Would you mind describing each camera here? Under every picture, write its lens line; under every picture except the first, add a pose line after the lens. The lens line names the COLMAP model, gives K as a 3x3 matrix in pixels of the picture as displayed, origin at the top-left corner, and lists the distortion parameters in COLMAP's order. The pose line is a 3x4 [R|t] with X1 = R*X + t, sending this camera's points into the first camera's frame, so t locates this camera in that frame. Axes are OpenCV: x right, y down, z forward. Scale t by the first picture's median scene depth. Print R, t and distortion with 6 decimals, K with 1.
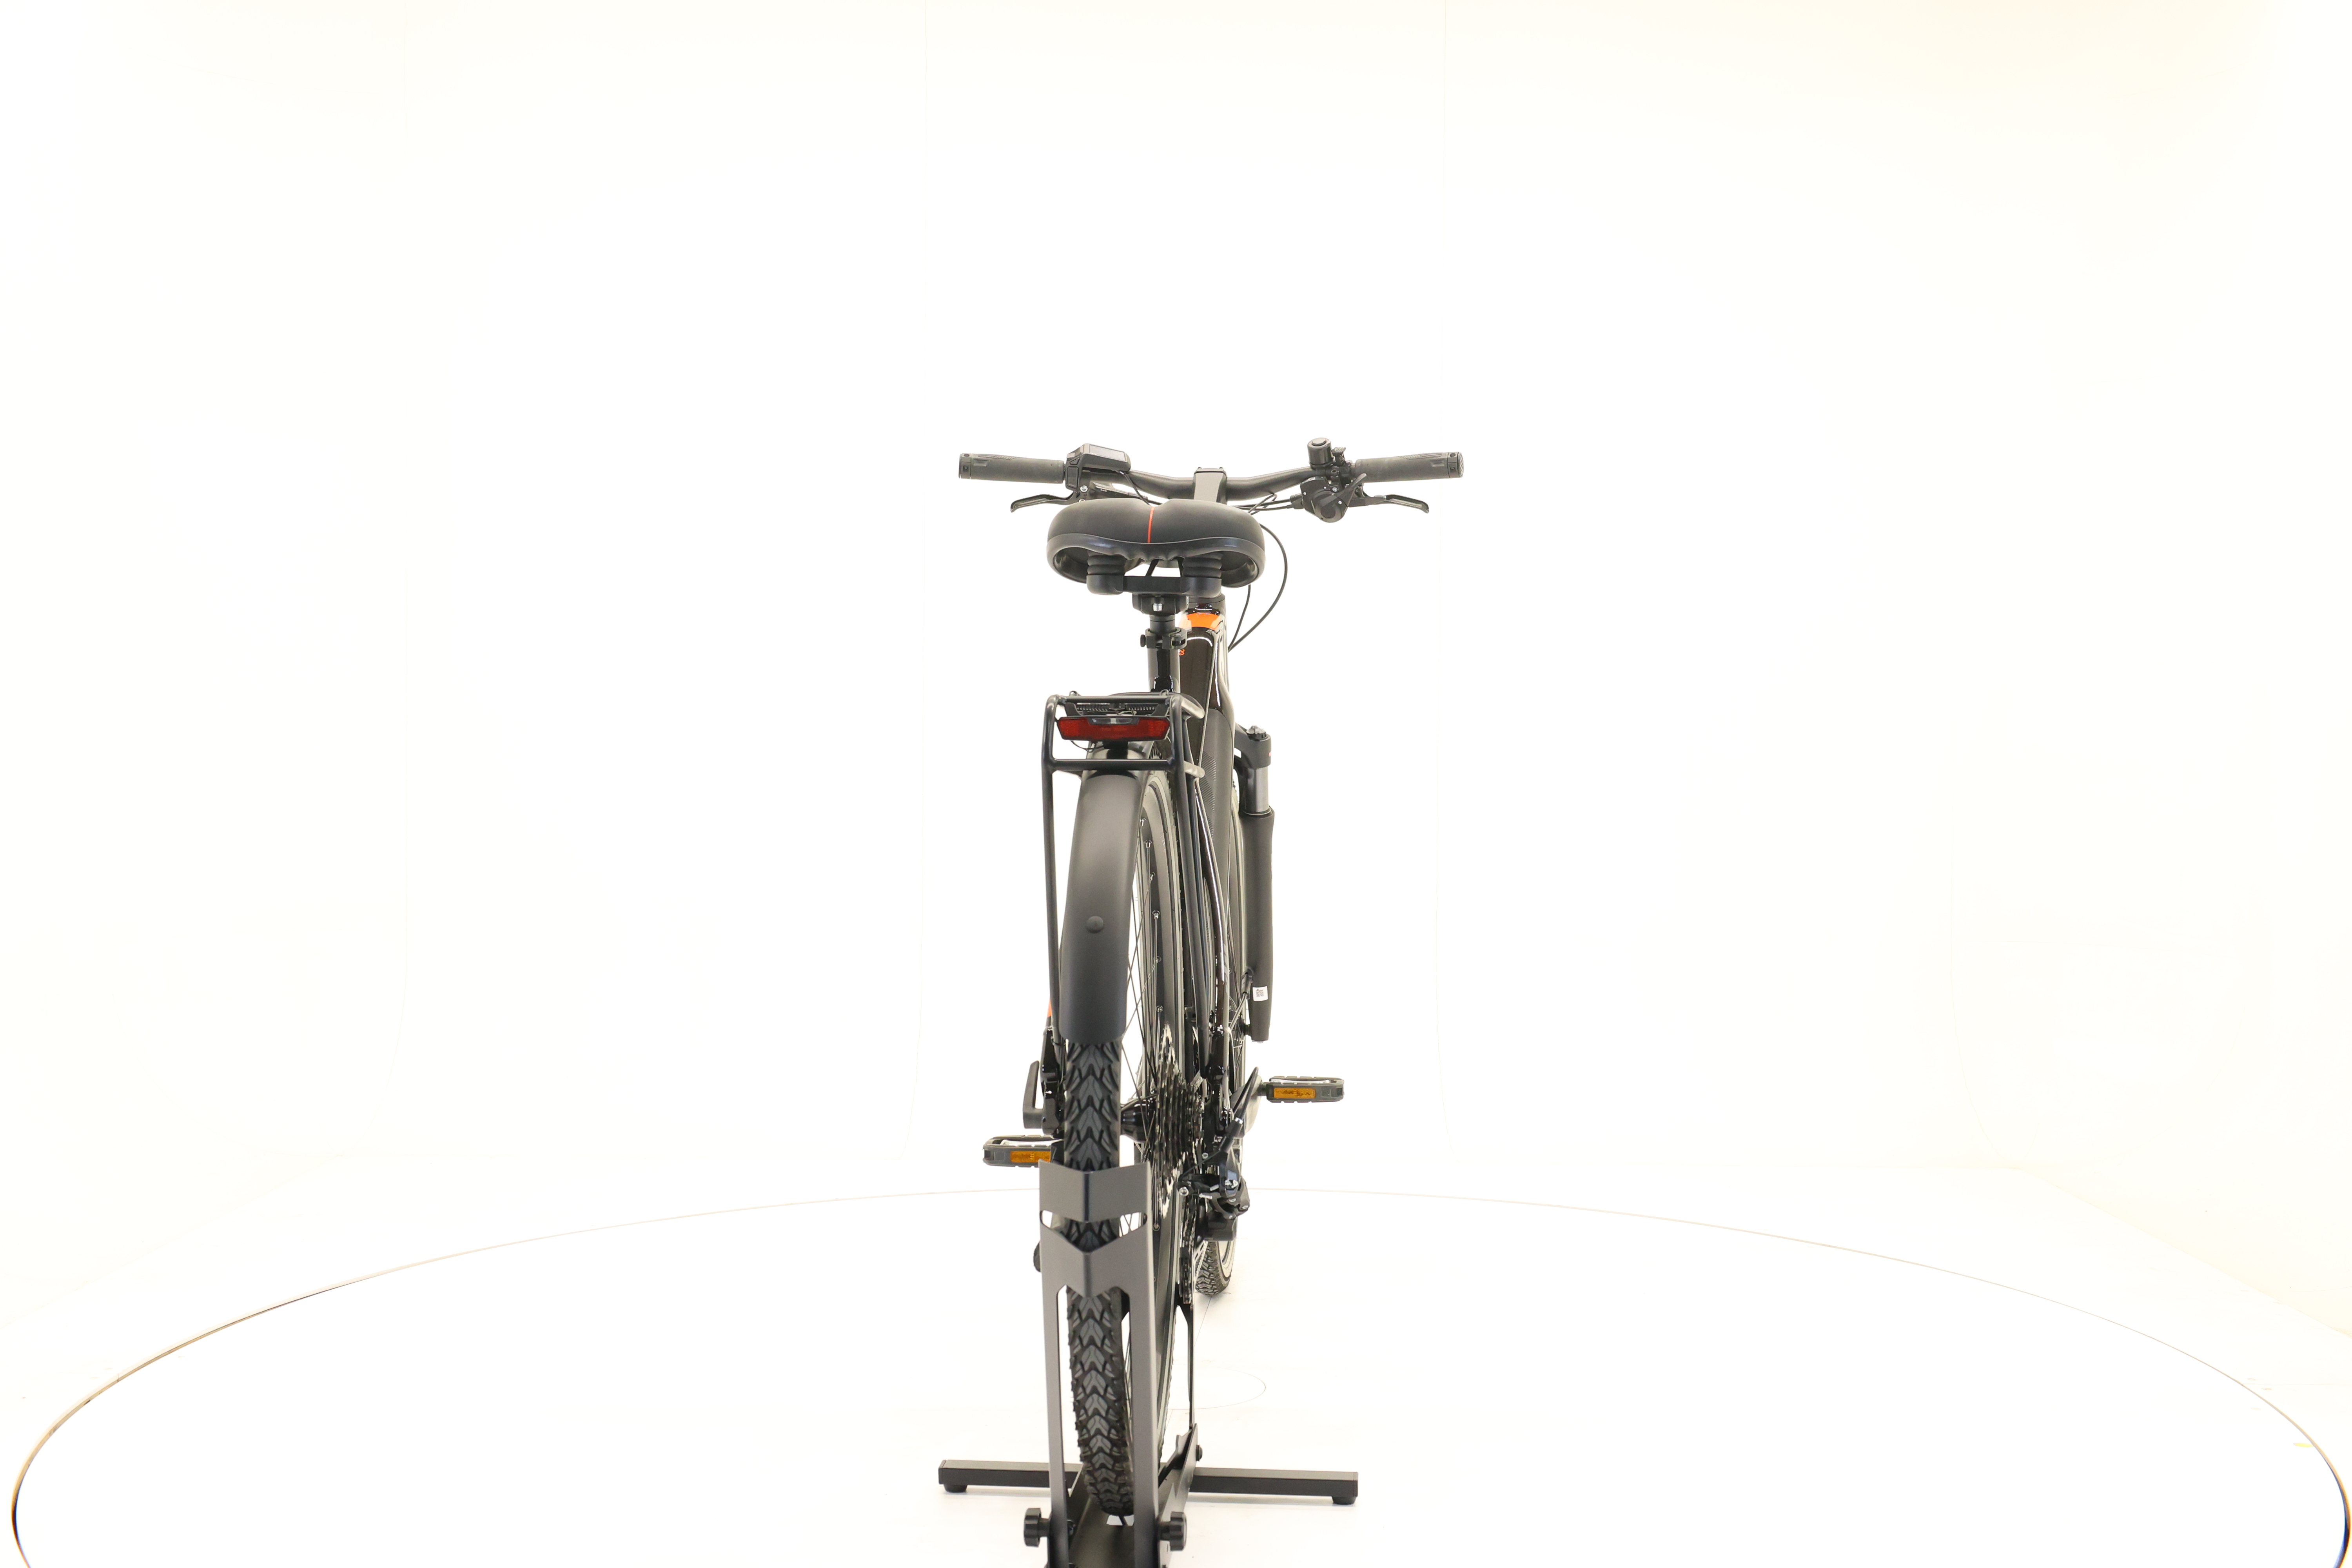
lens RADIAL K [[2522.7, 0, 1176.0], [0, 2522.7, 784.0], [0, 0, 1]] dist [-0.007490, -0.007124]
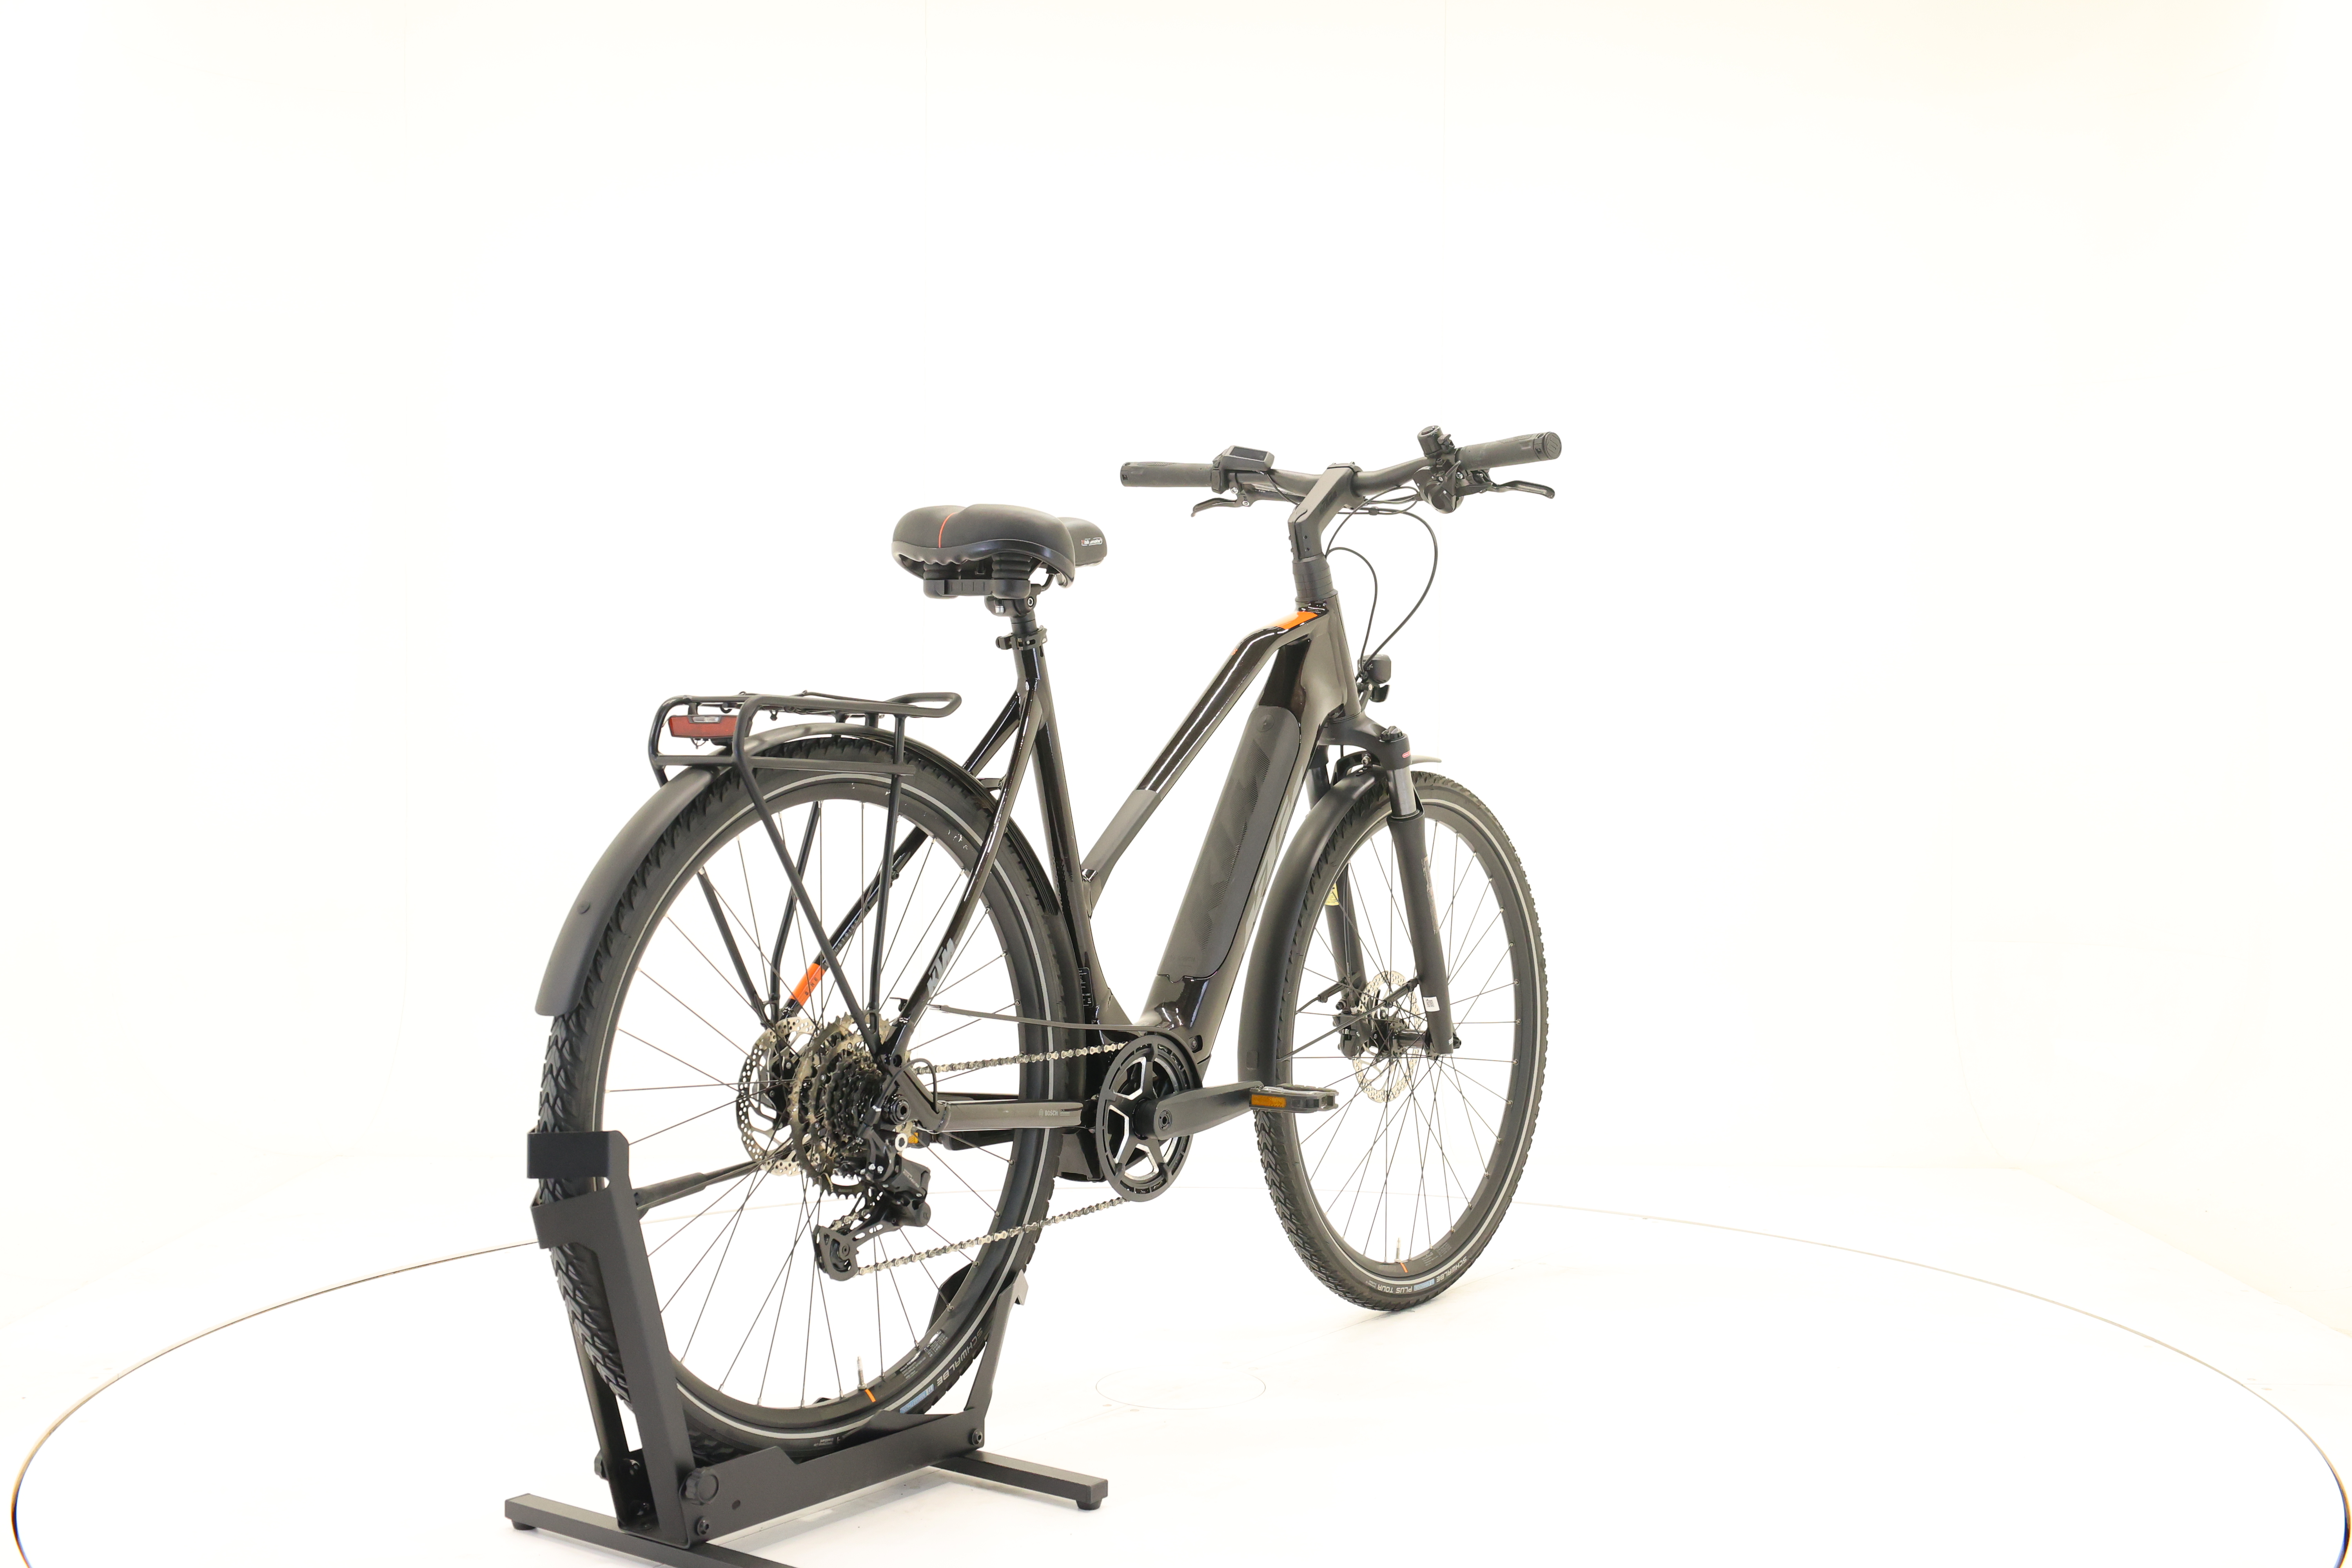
lens RADIAL K [[2522.7, 0, 1176.0], [0, 2522.7, 784.0], [0, 0, 1]] dist [-0.007490, -0.007124]
pose [[0.855537, 0.009218, -0.517660, 0.472162], [-0.010809, 0.999942, -0.000059, 0.000222], [0.517629, 0.005646, 0.855587, 0.131174]]
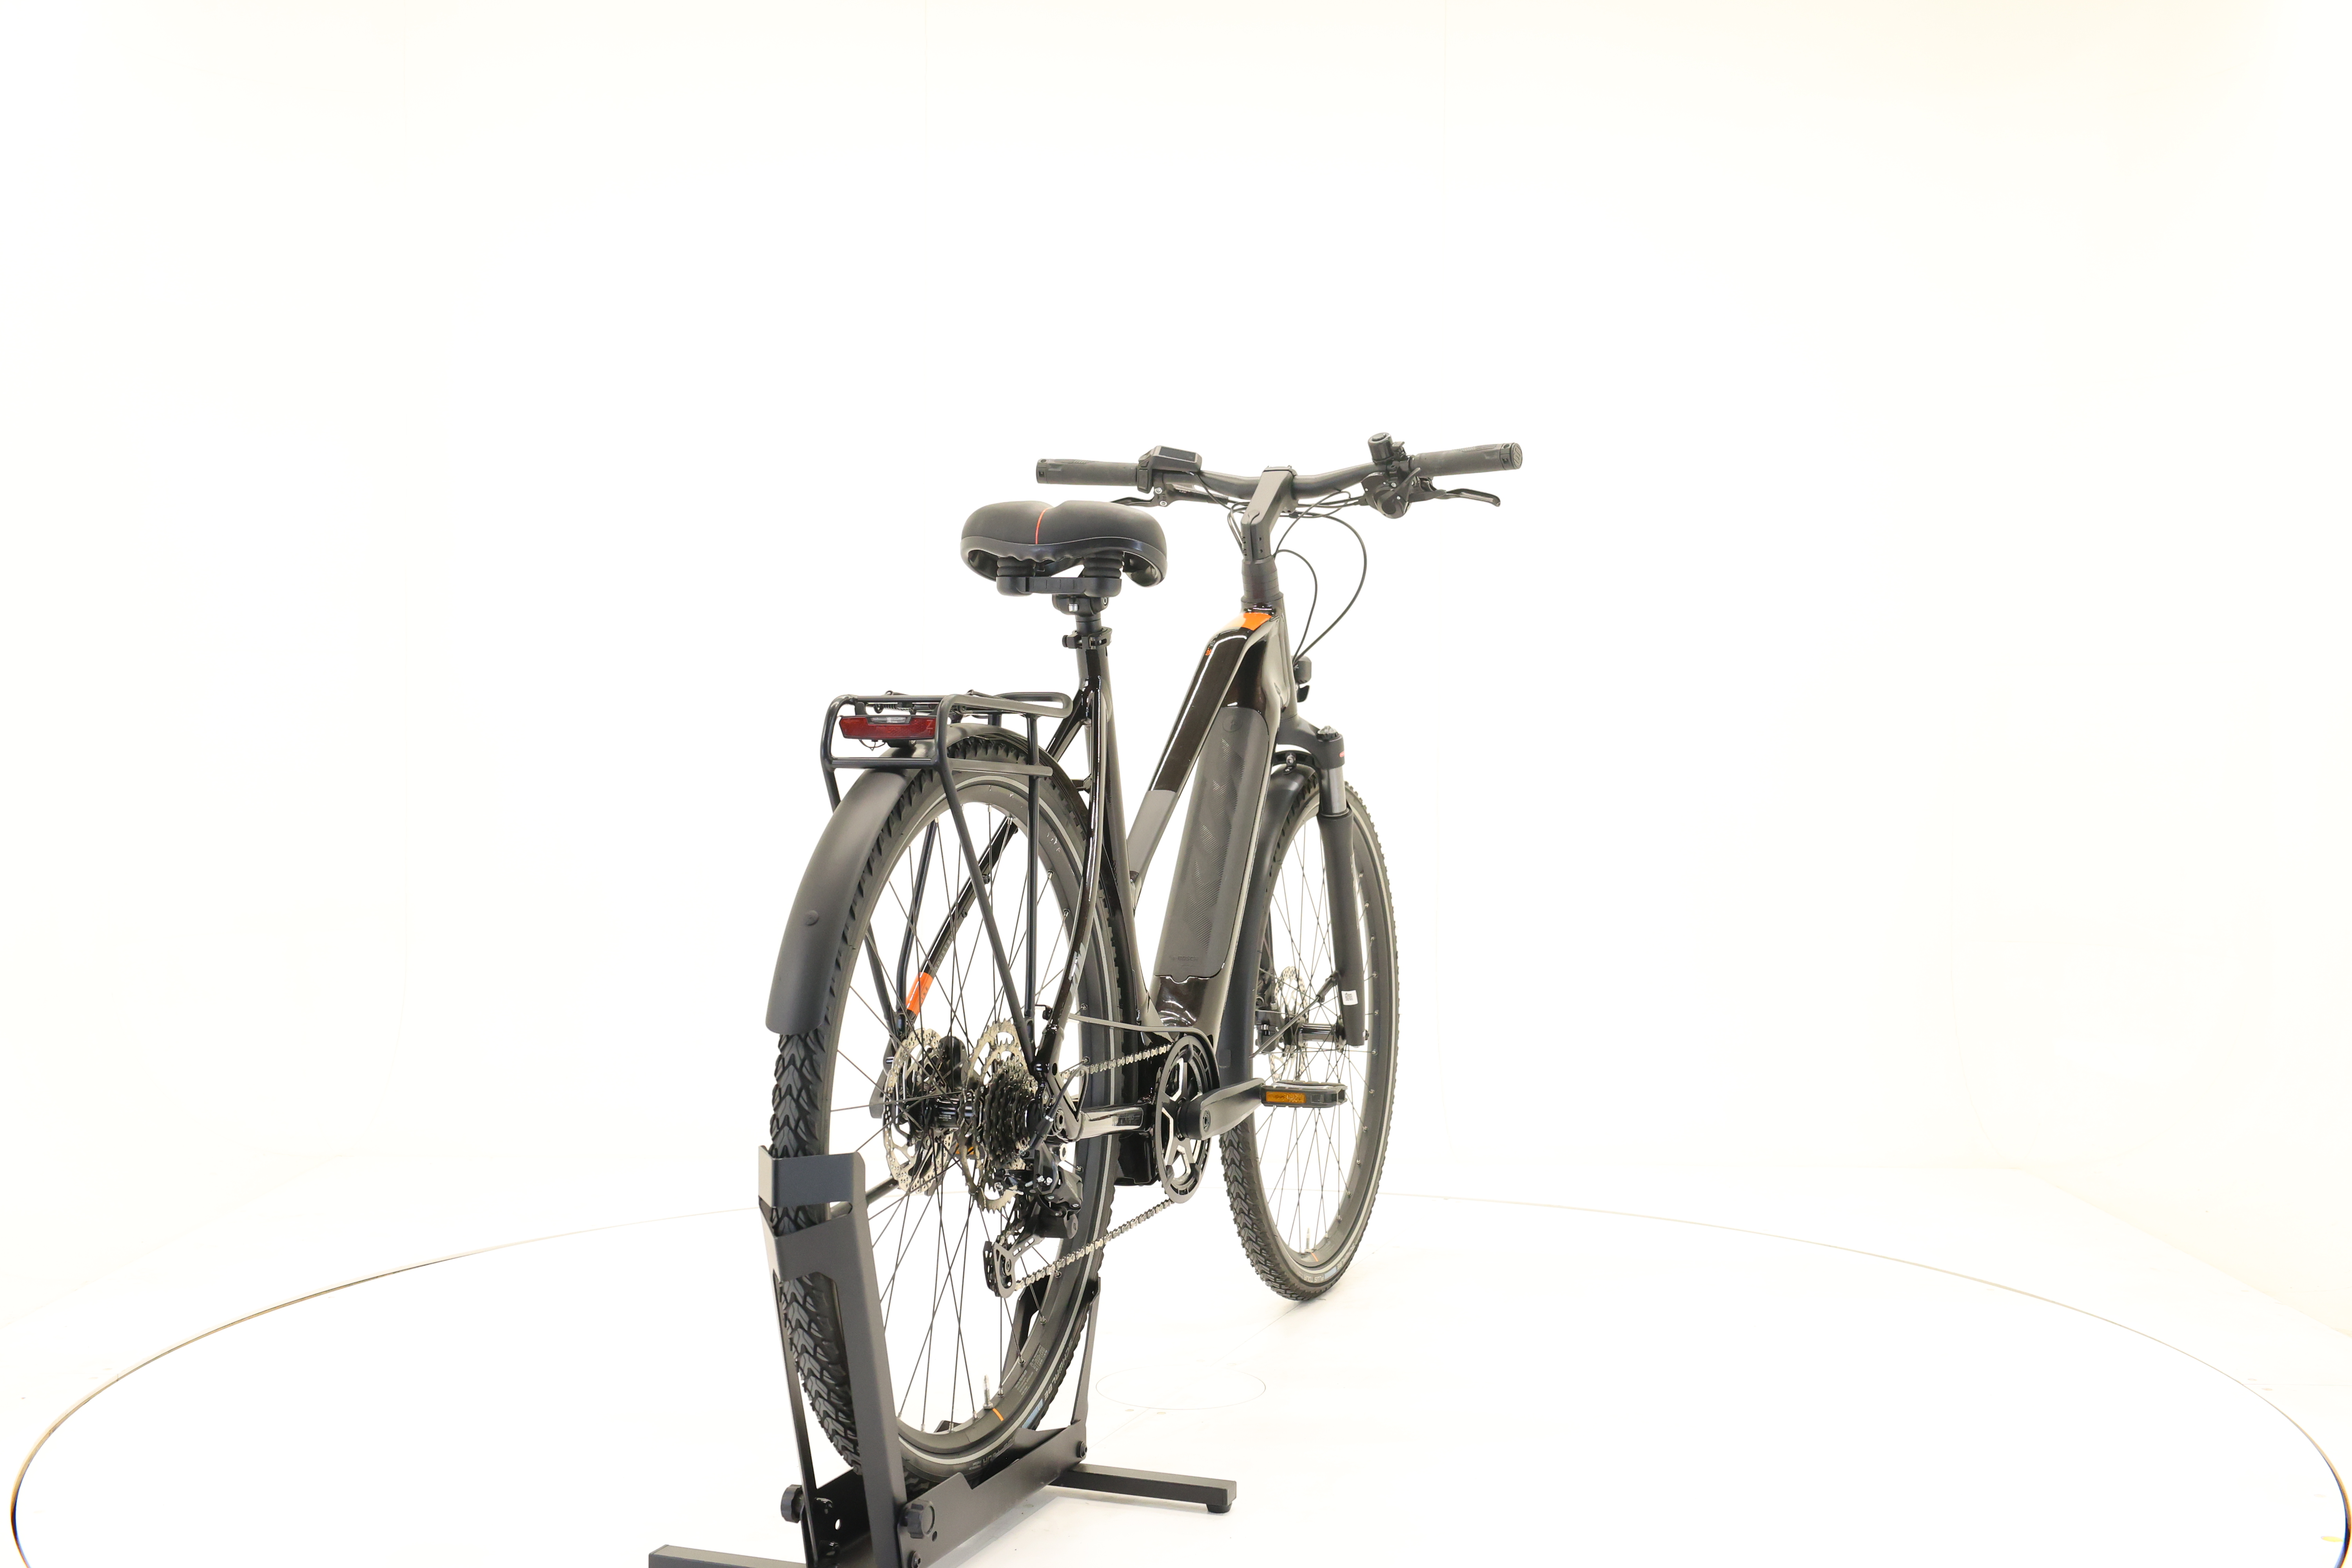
lens RADIAL K [[2522.7, 0, 1176.0], [0, 2522.7, 784.0], [0, 0, 1]] dist [-0.007490, -0.007124]
pose [[0.963308, 0.005027, -0.268351, 0.244776], [-0.005414, 0.999985, -0.000703, 0.000736], [0.268343, 0.002130, 0.963321, 0.033490]]
